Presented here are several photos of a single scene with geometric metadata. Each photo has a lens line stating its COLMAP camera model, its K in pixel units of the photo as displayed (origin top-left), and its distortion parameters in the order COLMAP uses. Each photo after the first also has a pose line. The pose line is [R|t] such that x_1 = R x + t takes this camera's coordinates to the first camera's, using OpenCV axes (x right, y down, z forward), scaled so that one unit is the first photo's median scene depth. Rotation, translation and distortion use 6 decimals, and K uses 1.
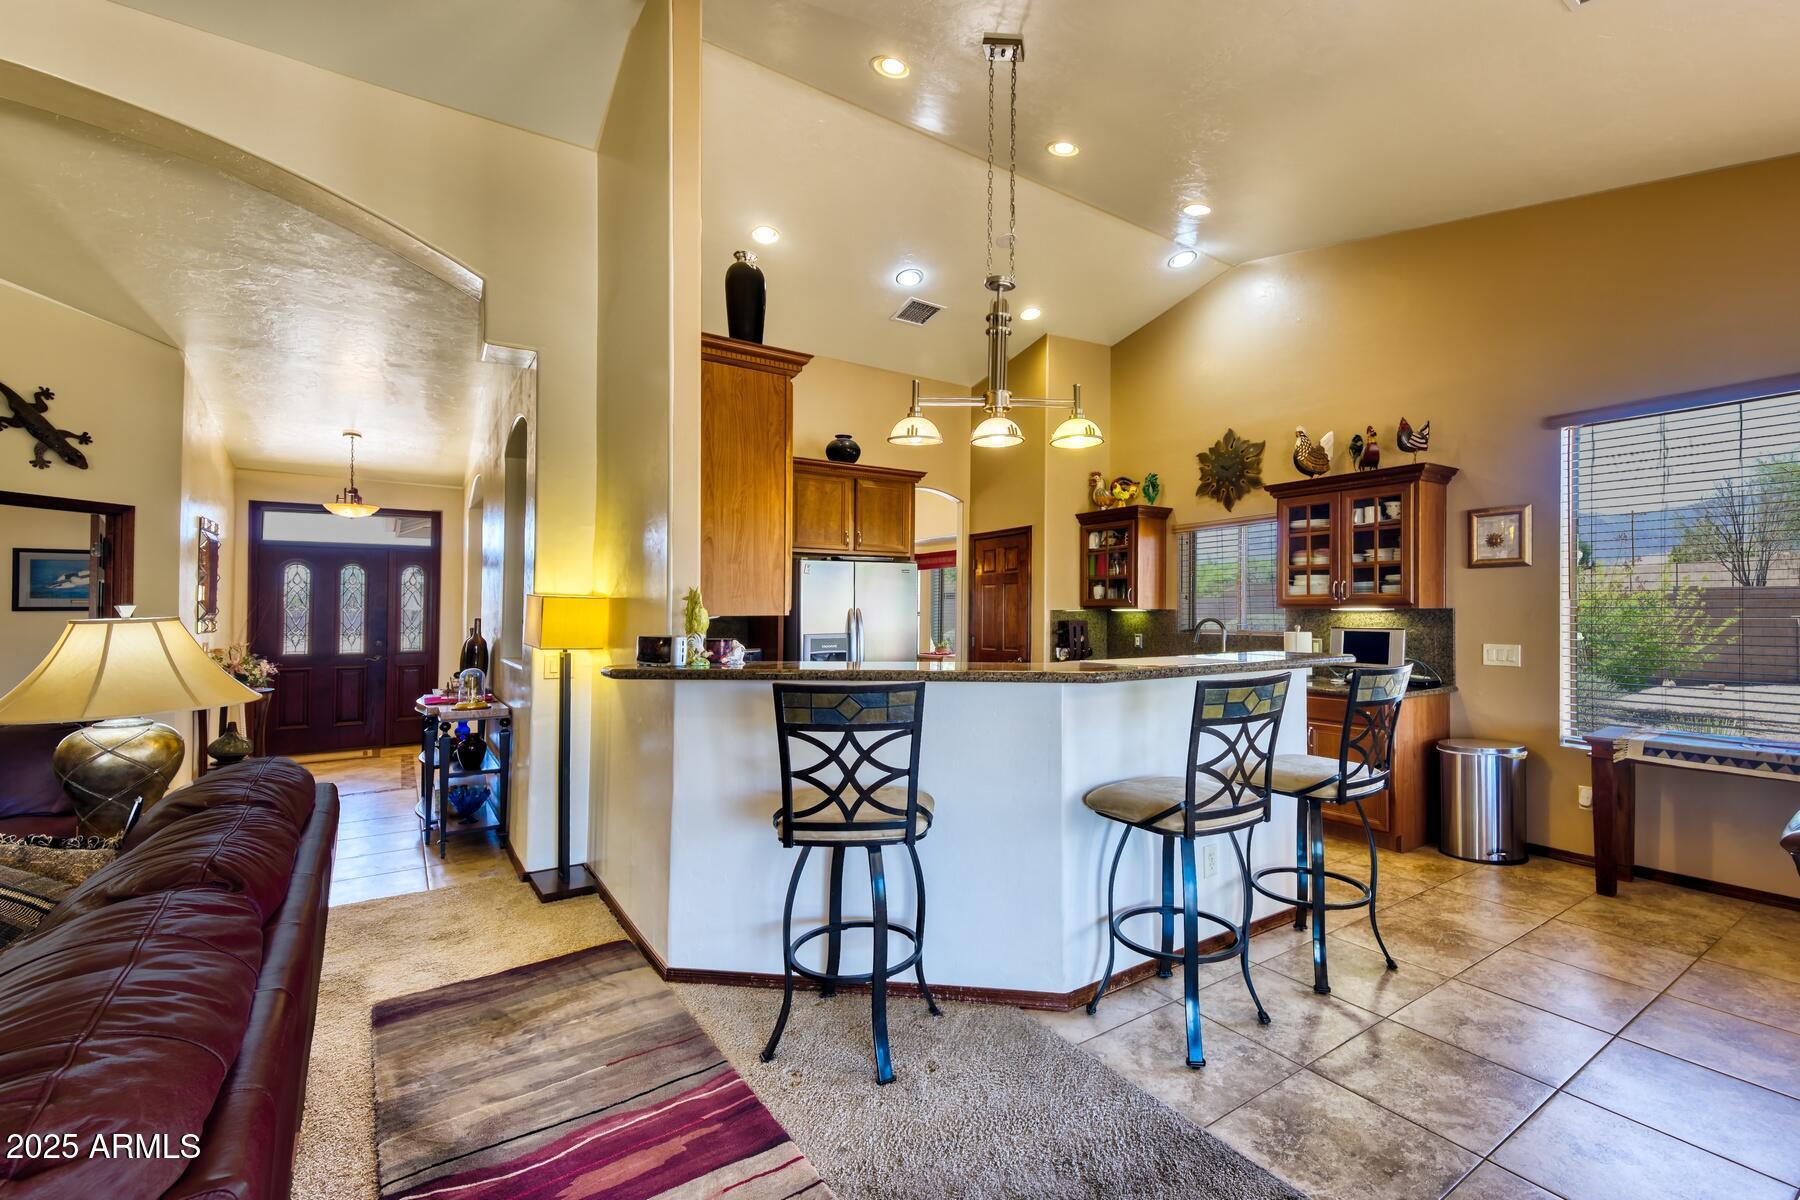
lens RADIAL K [[775.0, 0, 874.8], [0, 775.0, 595.2], [0, 0, 1]] dist [0.000254, 0.000061]
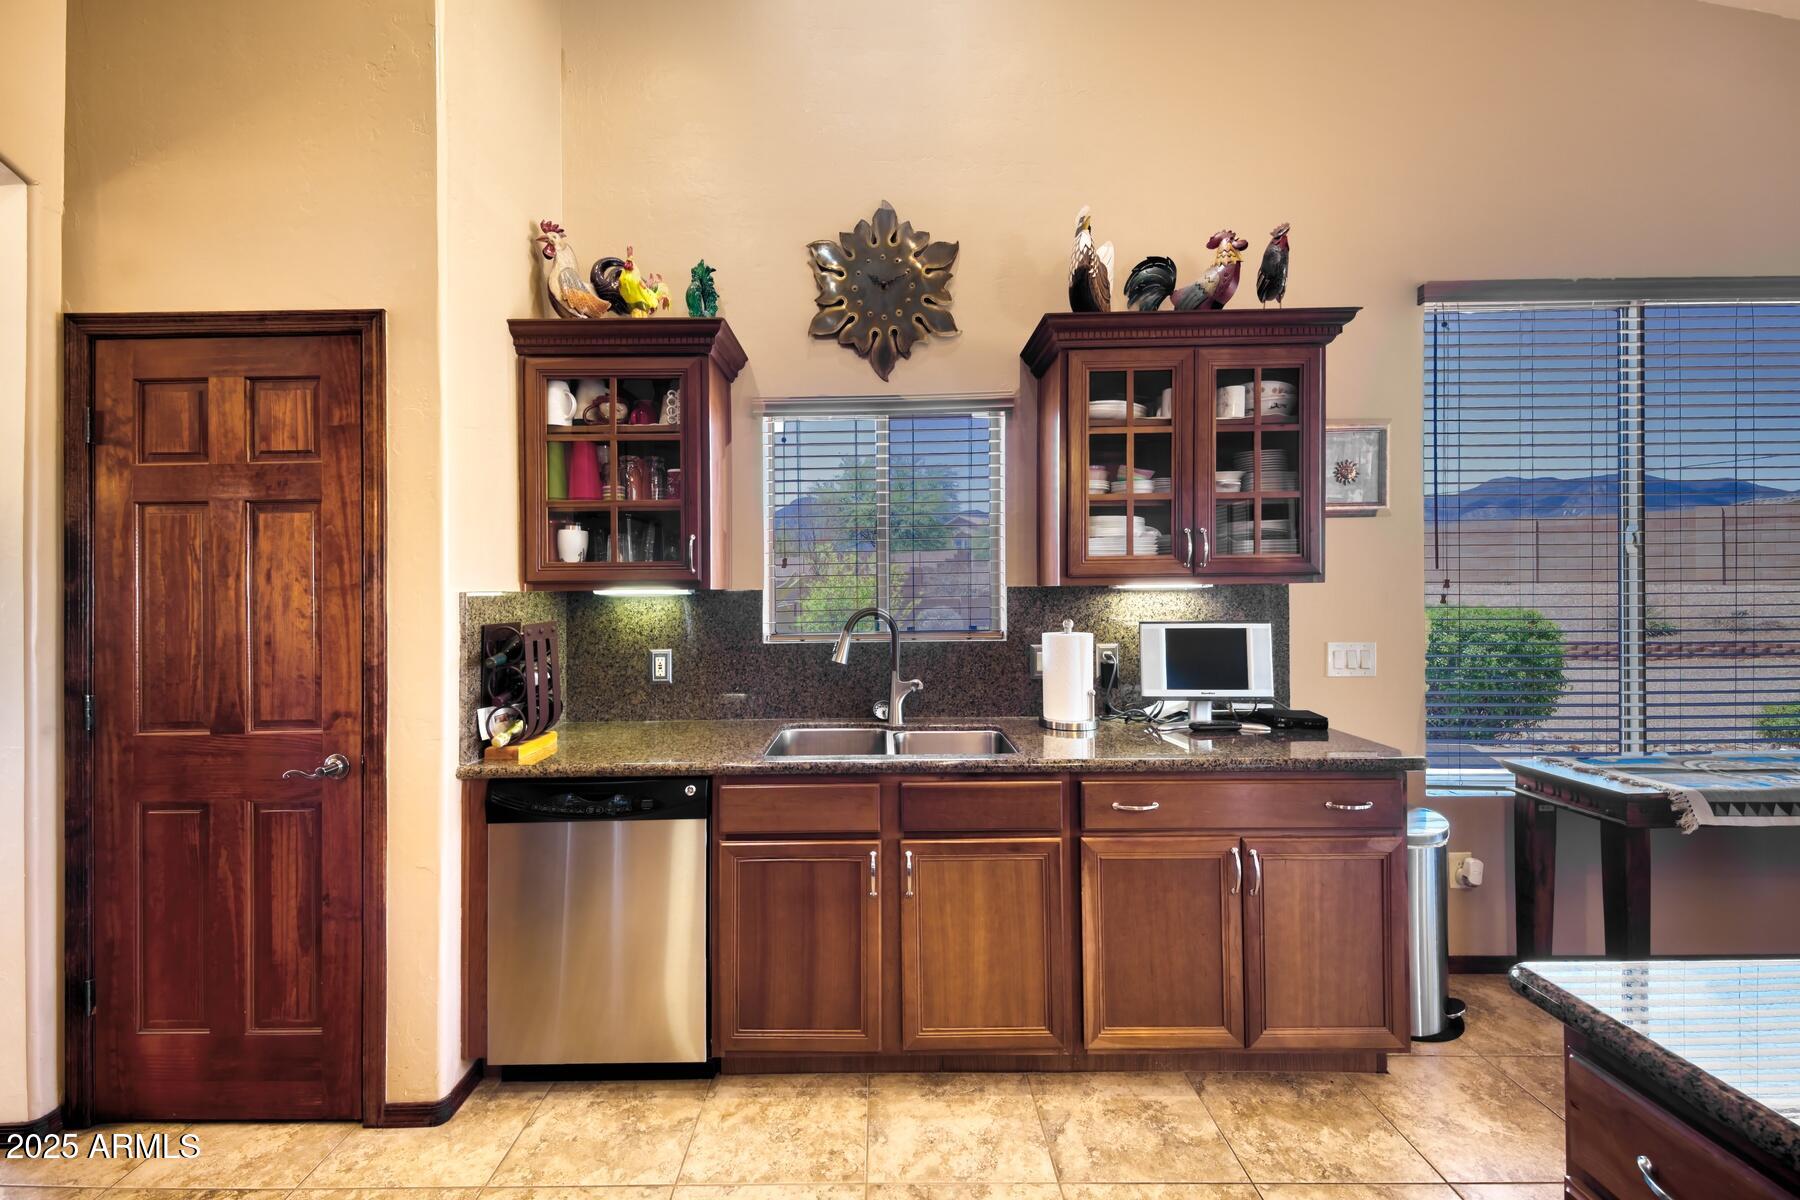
lens RADIAL K [[775.0, 0, 874.8], [0, 775.0, 595.2], [0, 0, 1]] dist [0.000254, 0.000061]
pose [[0.546720, -0.009707, 0.837259, 0.057097], [-0.007735, 0.999832, 0.016643, 0.013346], [-0.837280, -0.015575, 0.546553, 0.690786]]
